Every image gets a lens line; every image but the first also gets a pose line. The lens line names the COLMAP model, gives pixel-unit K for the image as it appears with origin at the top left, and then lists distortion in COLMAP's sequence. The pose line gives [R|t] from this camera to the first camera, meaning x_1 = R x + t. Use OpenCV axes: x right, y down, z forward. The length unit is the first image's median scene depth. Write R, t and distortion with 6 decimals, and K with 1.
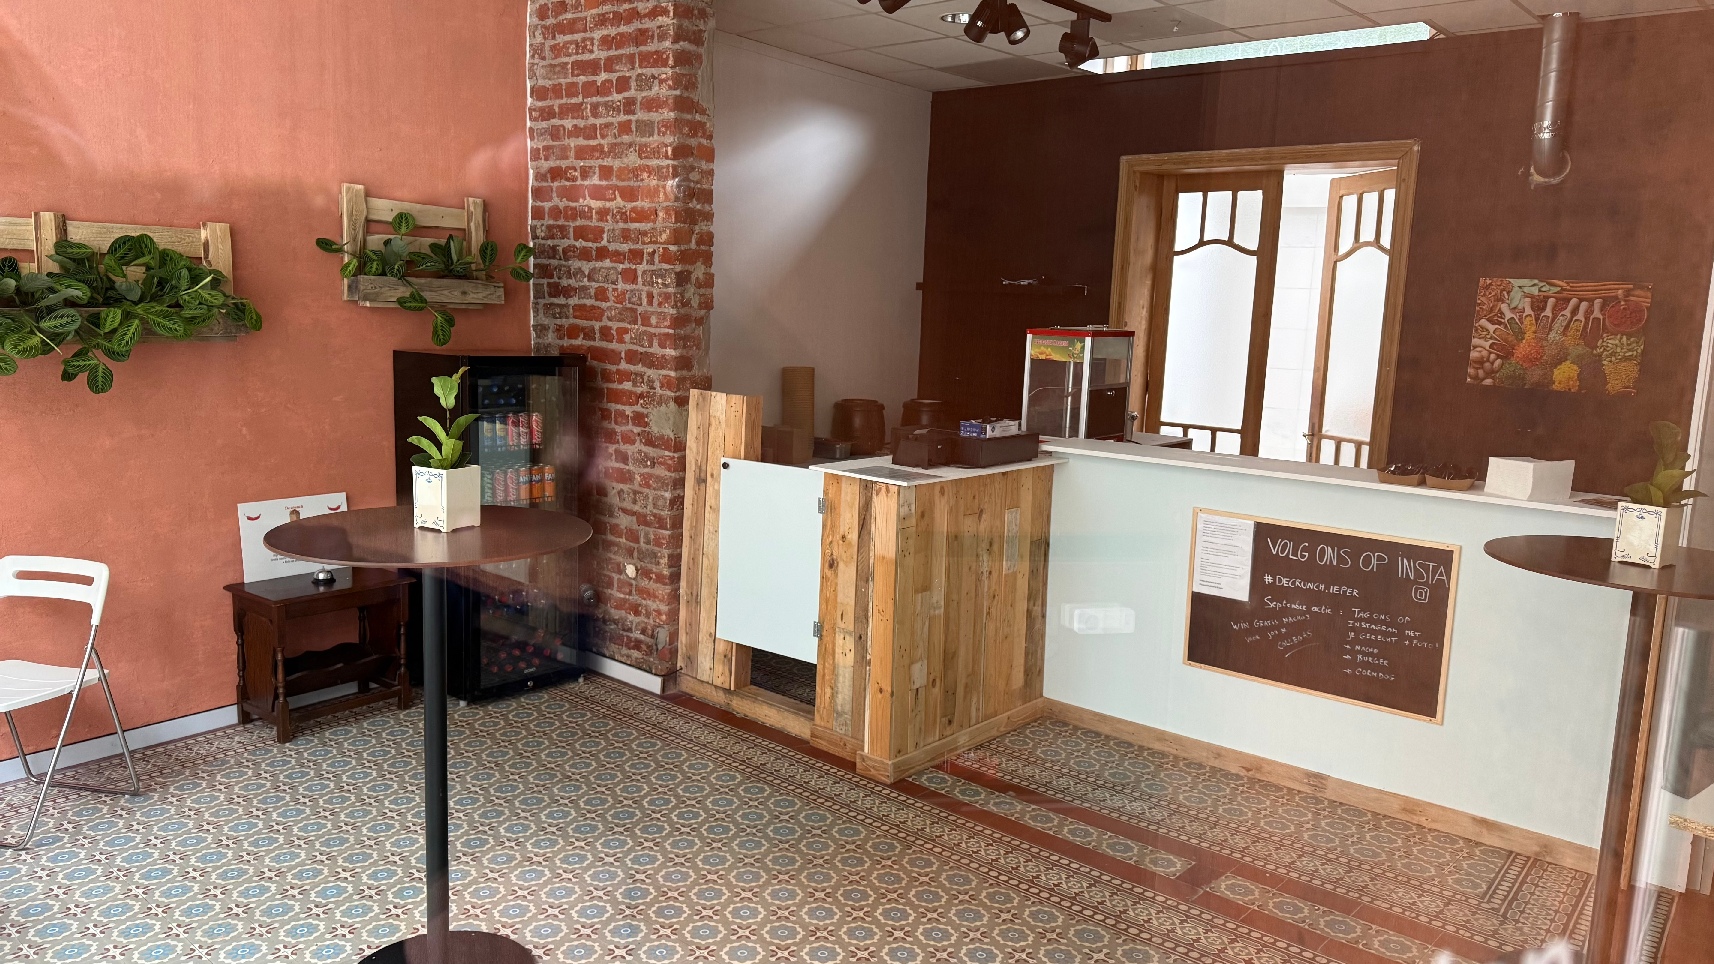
lens RADIAL K [[1261.2, 0, 857.0], [0, 1261.2, 482.0], [0, 0, 1]] dist [0.062315, -0.000710]
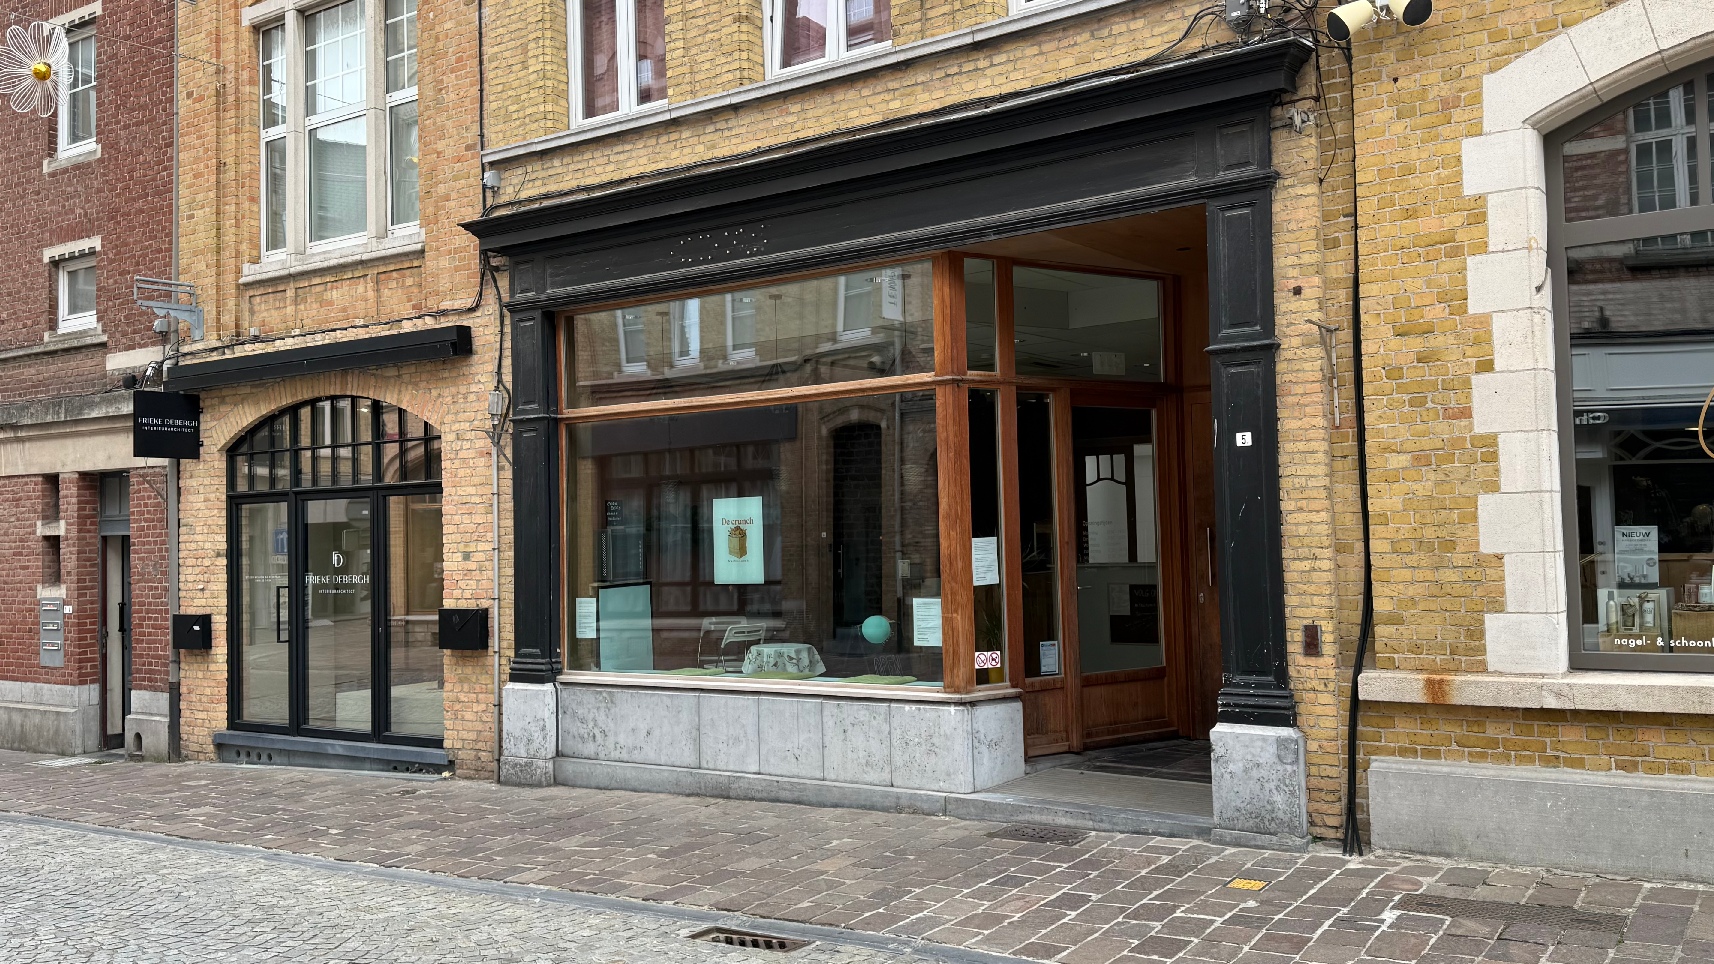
lens RADIAL K [[1389.7, 0, 857.0], [0, 1389.7, 482.0], [0, 0, 1]] dist [0.080766, 0.000485]
pose [[0.994228, -0.059647, 0.089173, -0.451091], [0.074455, 0.982063, -0.173232, 0.249151], [-0.077241, 0.178872, 0.980836, -1.670936]]
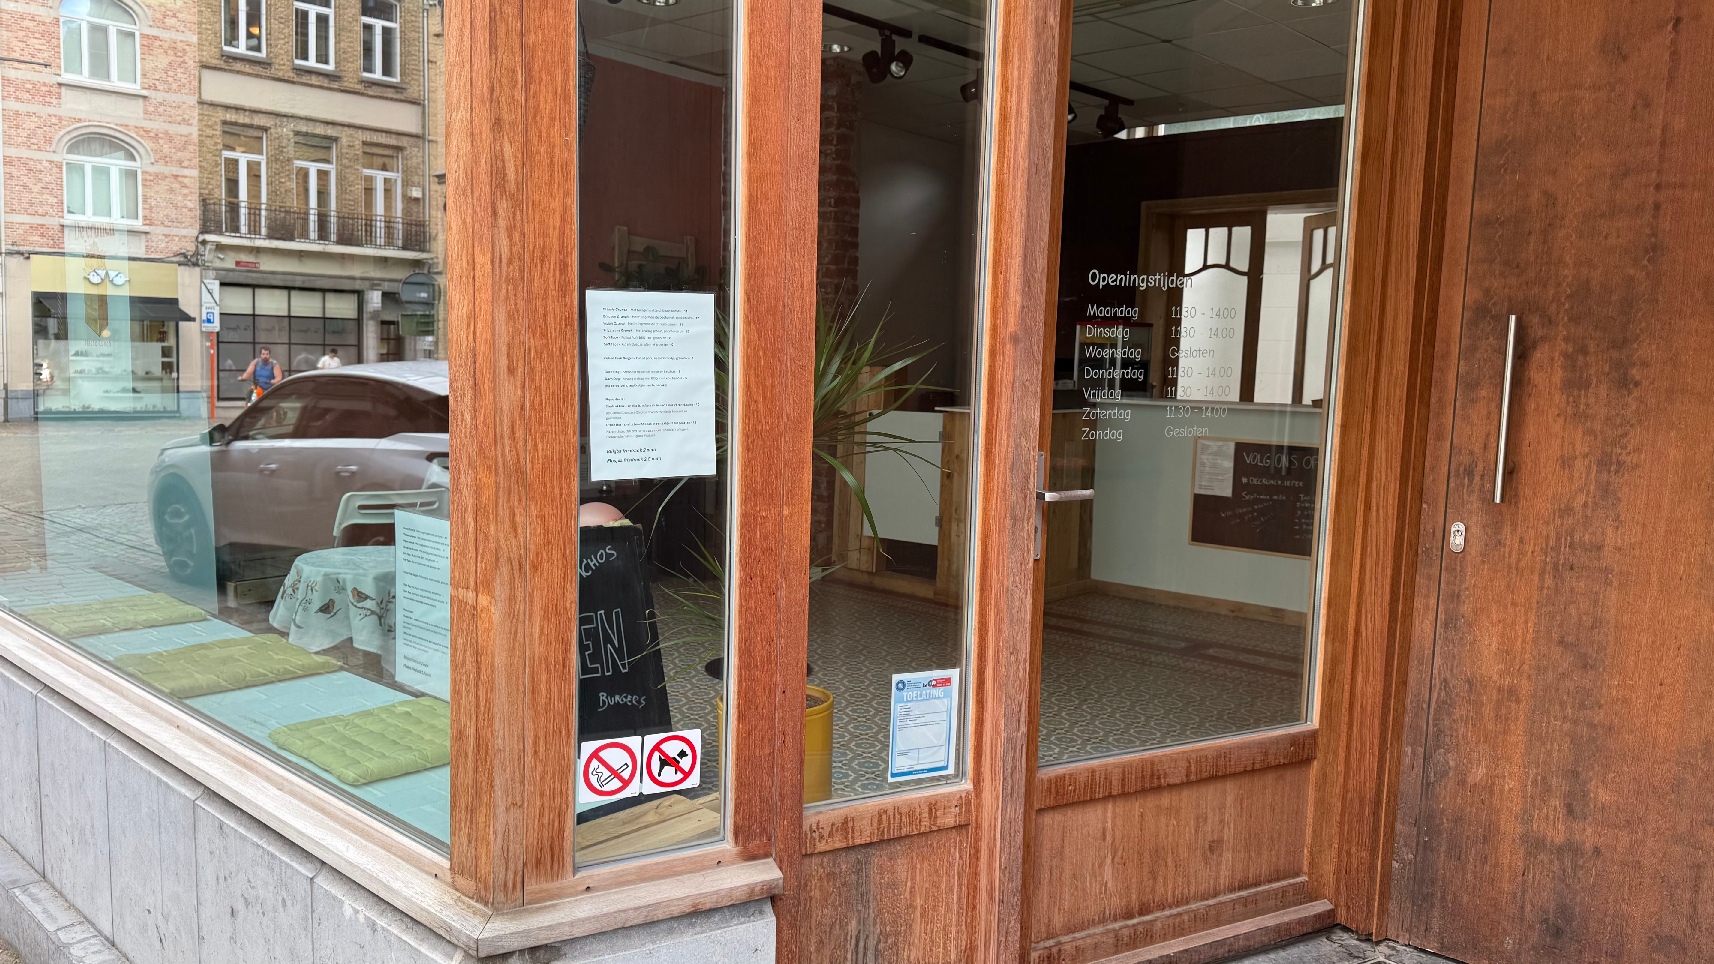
lens RADIAL K [[1233.1, 0, 857.0], [0, 1233.1, 482.0], [0, 0, 1]] dist [0.073098, -0.001309]
pose [[0.999705, -0.006409, -0.023418, -0.082156], [0.005612, 0.999408, -0.033945, 0.106206], [0.023621, 0.033804, 0.999149, -0.396418]]
